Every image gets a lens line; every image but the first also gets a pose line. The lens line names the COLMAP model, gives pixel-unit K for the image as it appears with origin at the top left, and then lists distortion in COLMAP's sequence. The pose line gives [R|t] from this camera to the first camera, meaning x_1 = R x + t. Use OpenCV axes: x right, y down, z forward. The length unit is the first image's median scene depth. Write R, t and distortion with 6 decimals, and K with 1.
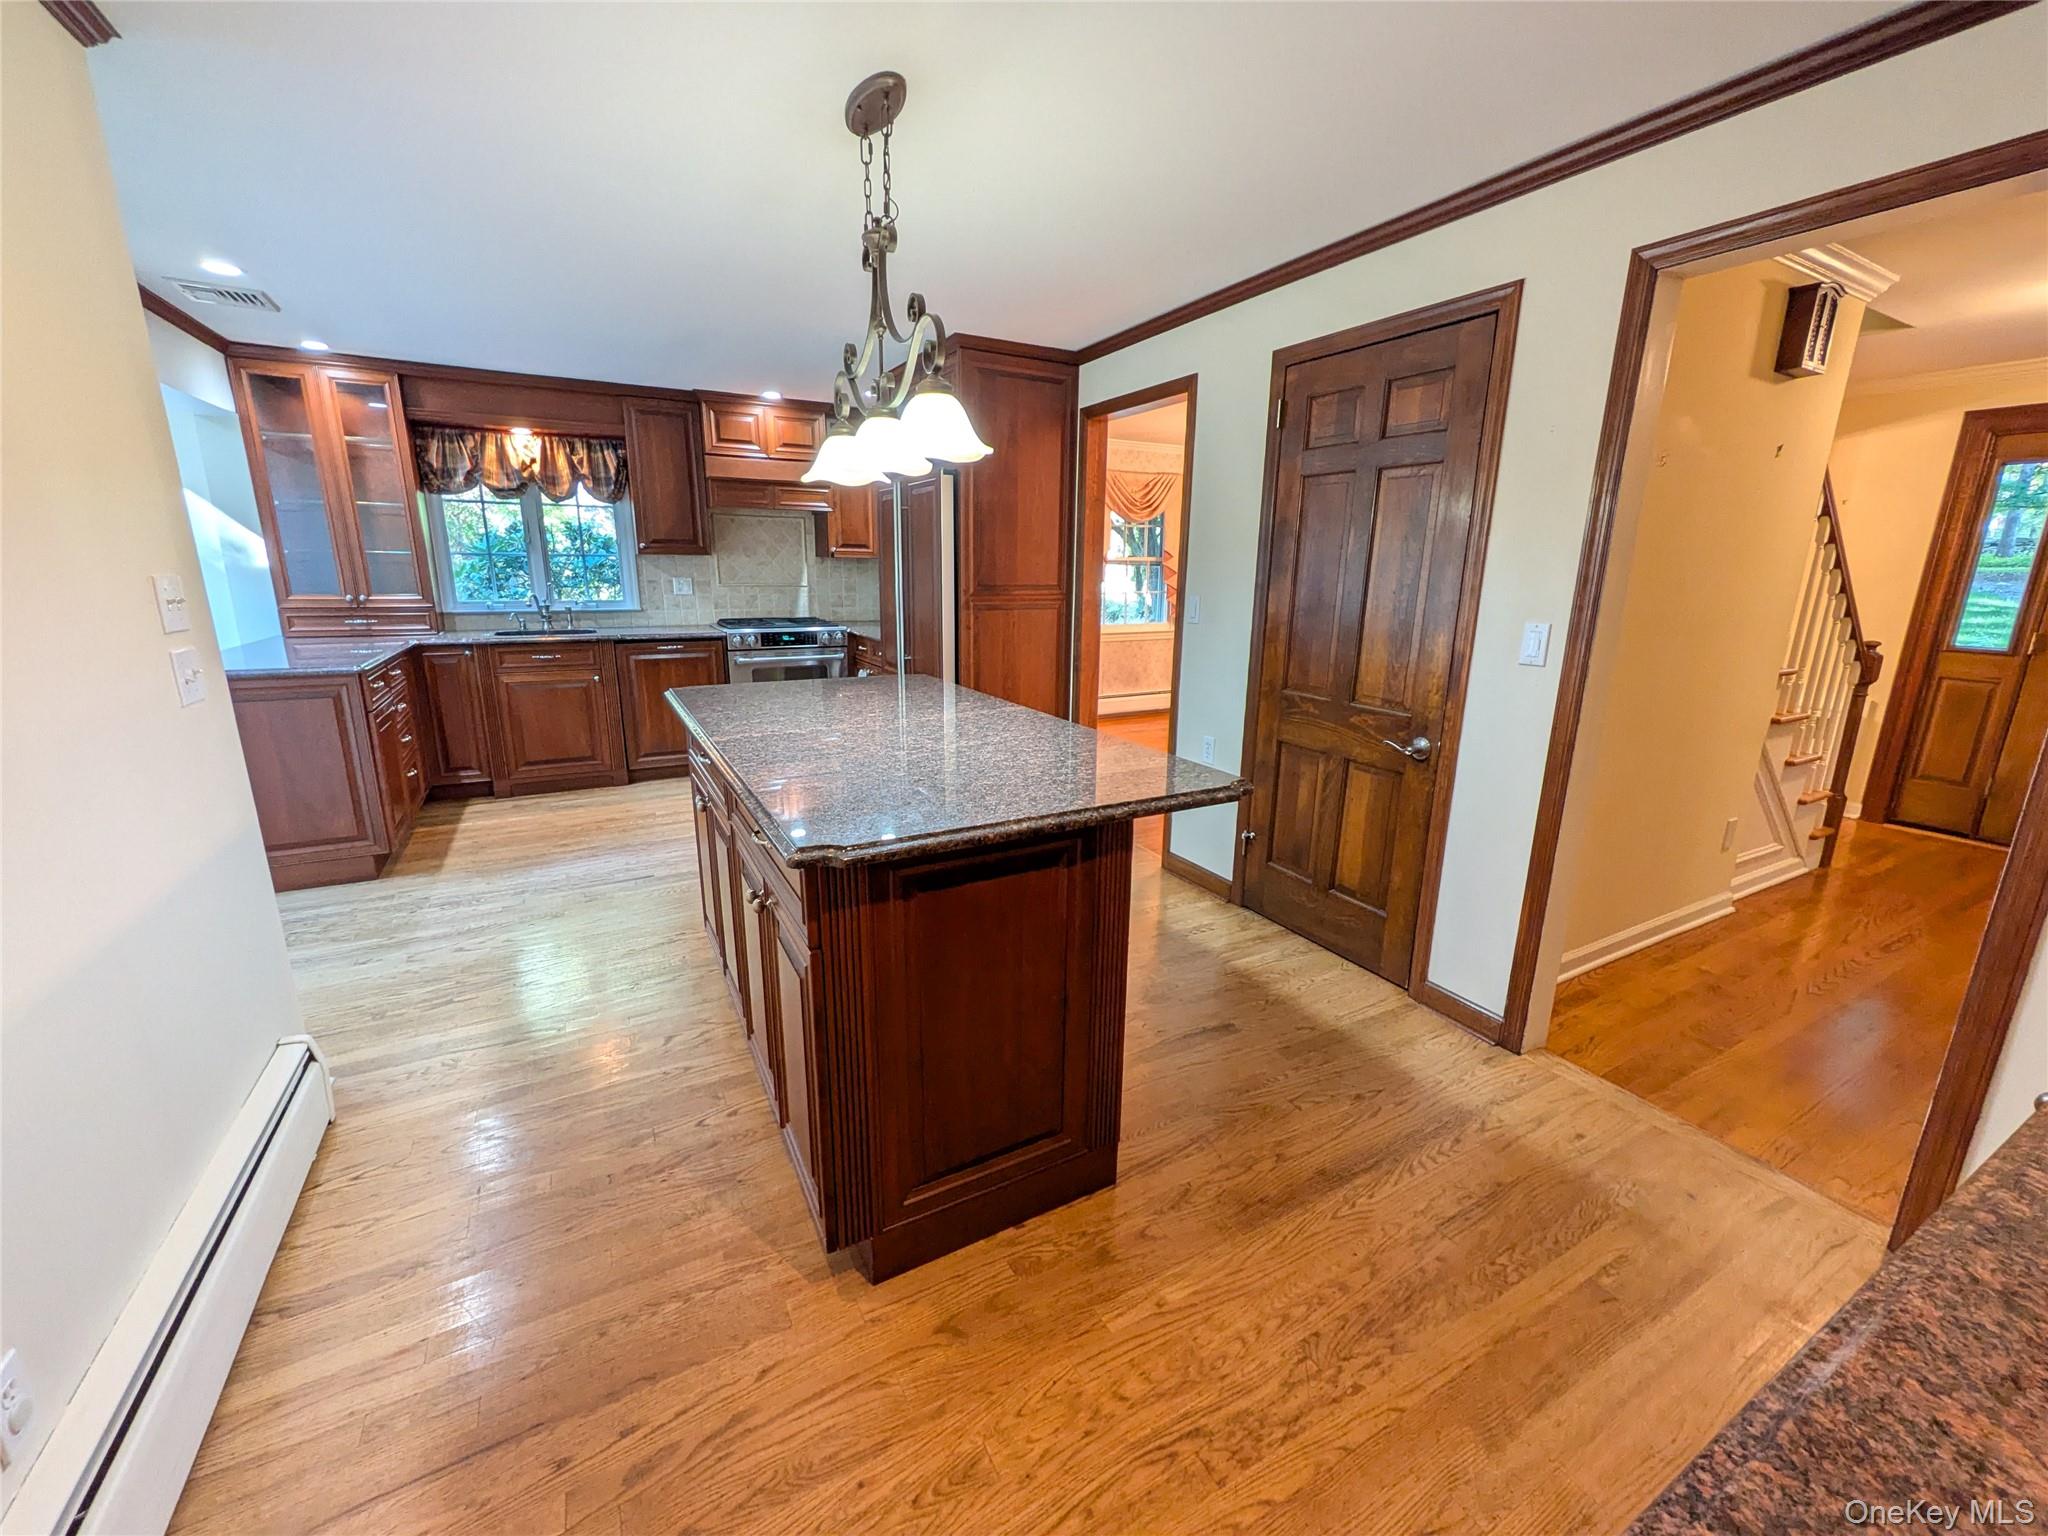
lens RADIAL K [[813.2, 0, 1025.6], [0, 813.2, 768.9], [0, 0, 1]] dist [-0.004056, -0.000392]
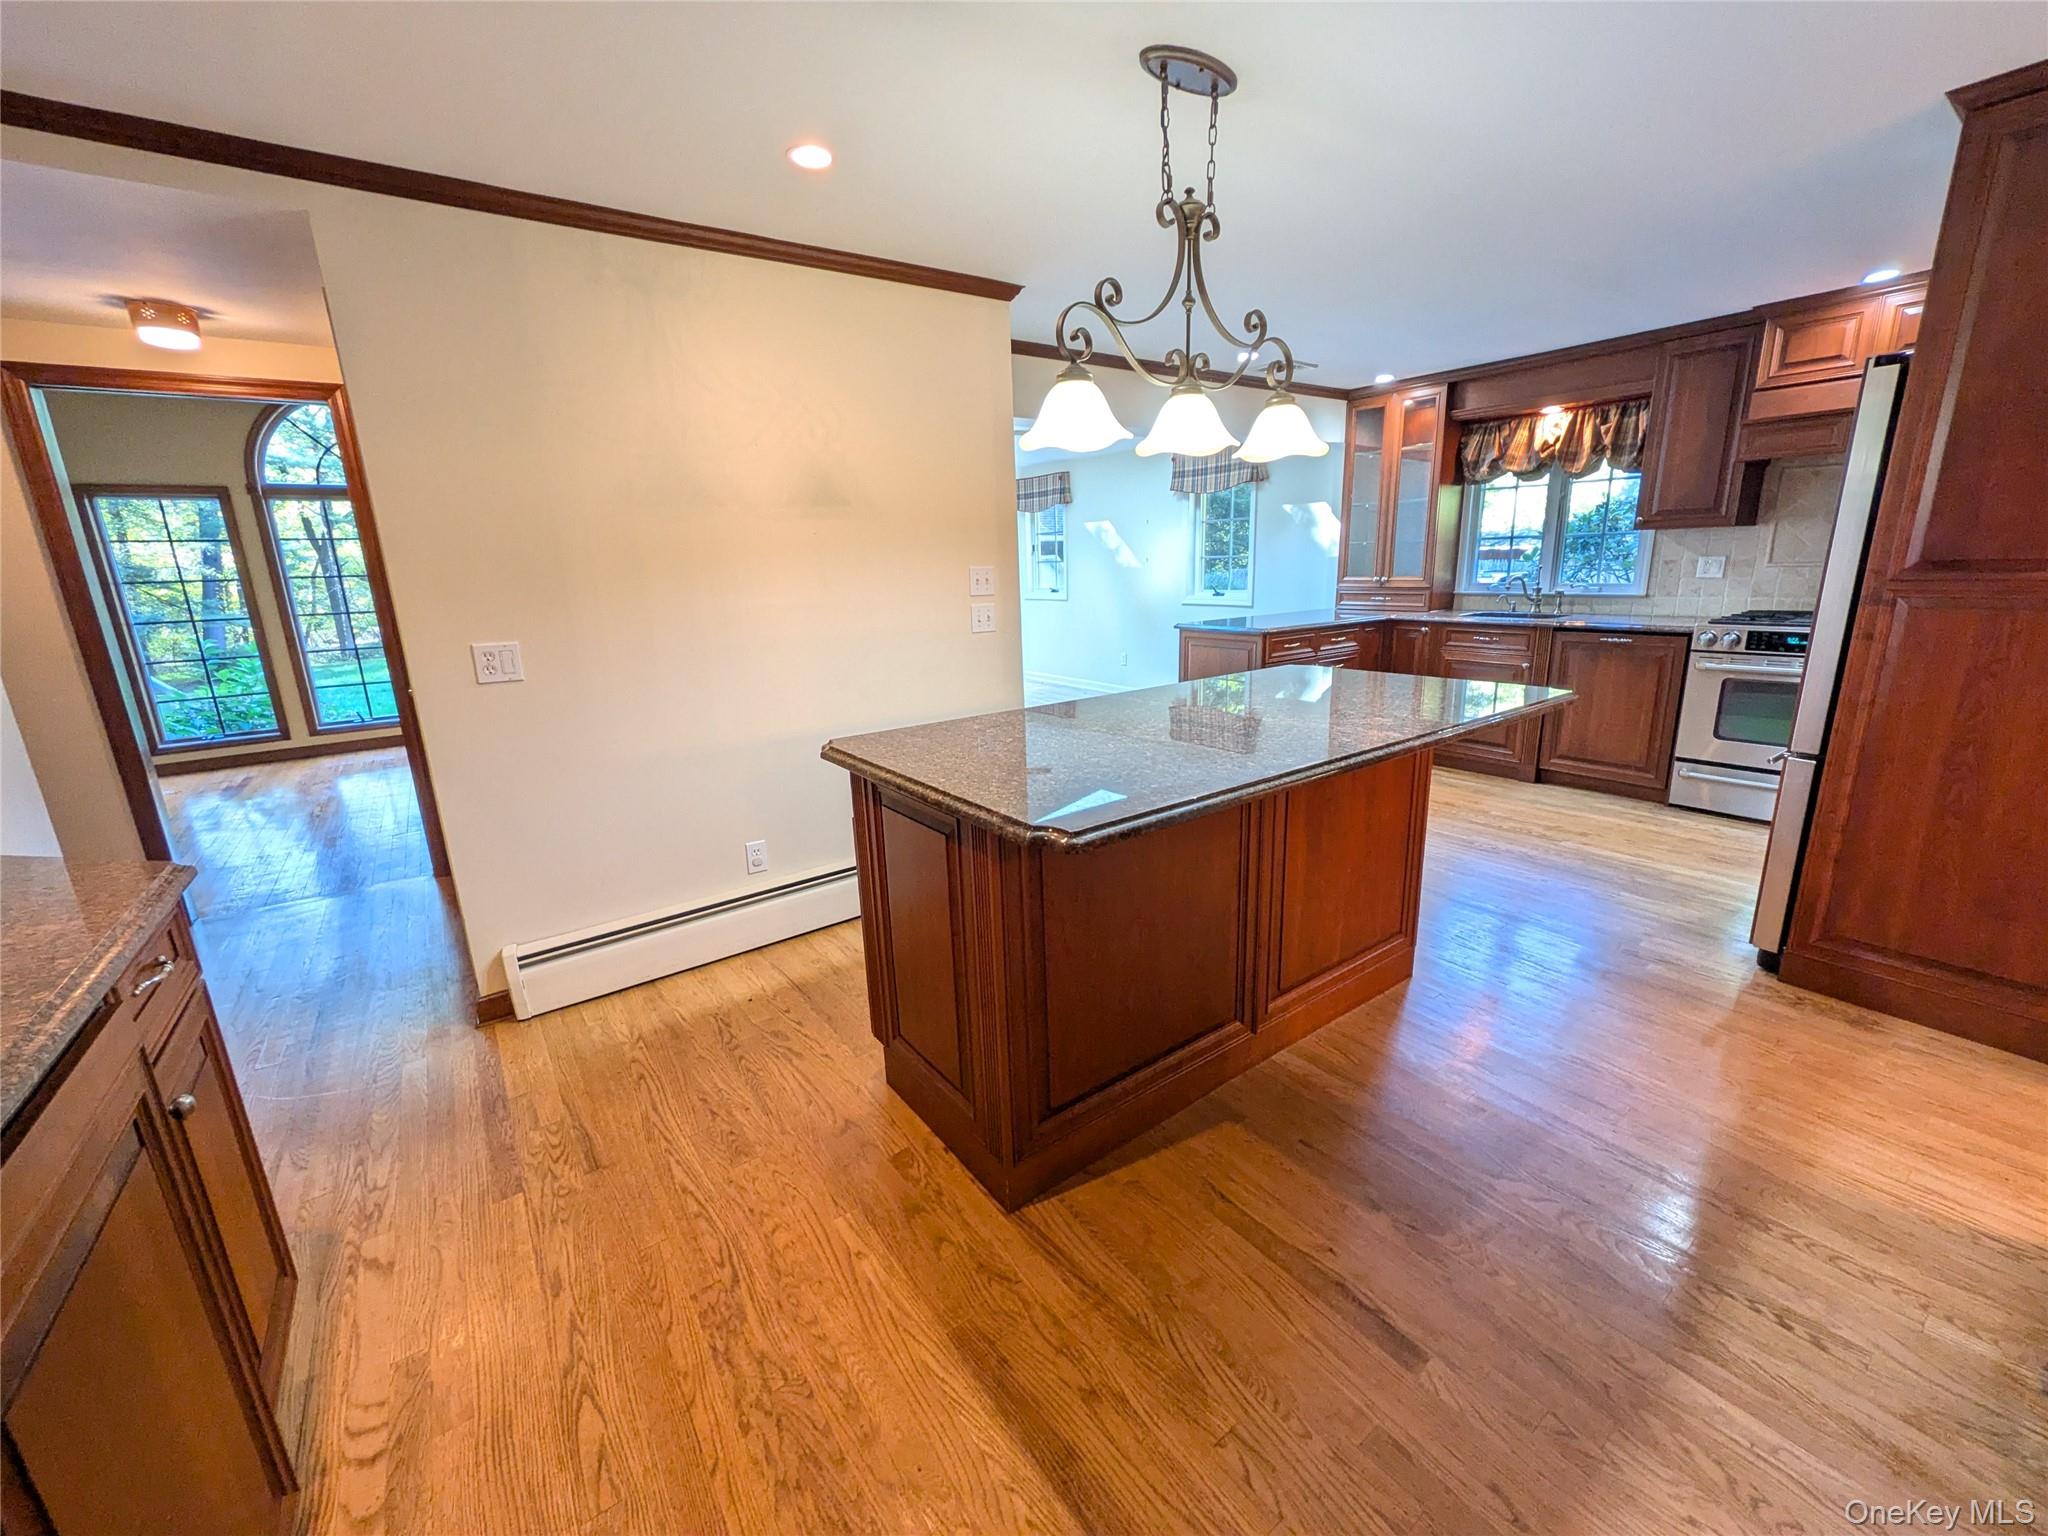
lens RADIAL K [[813.2, 0, 1026.6], [0, 813.2, 762.1], [0, 0, 1]] dist [-0.004056, -0.000392]
pose [[0.127357, 0.223200, -0.966417, 0.344013], [-0.210572, 0.958225, 0.193558, -0.064749], [0.969247, 0.178850, 0.169037, 0.296233]]
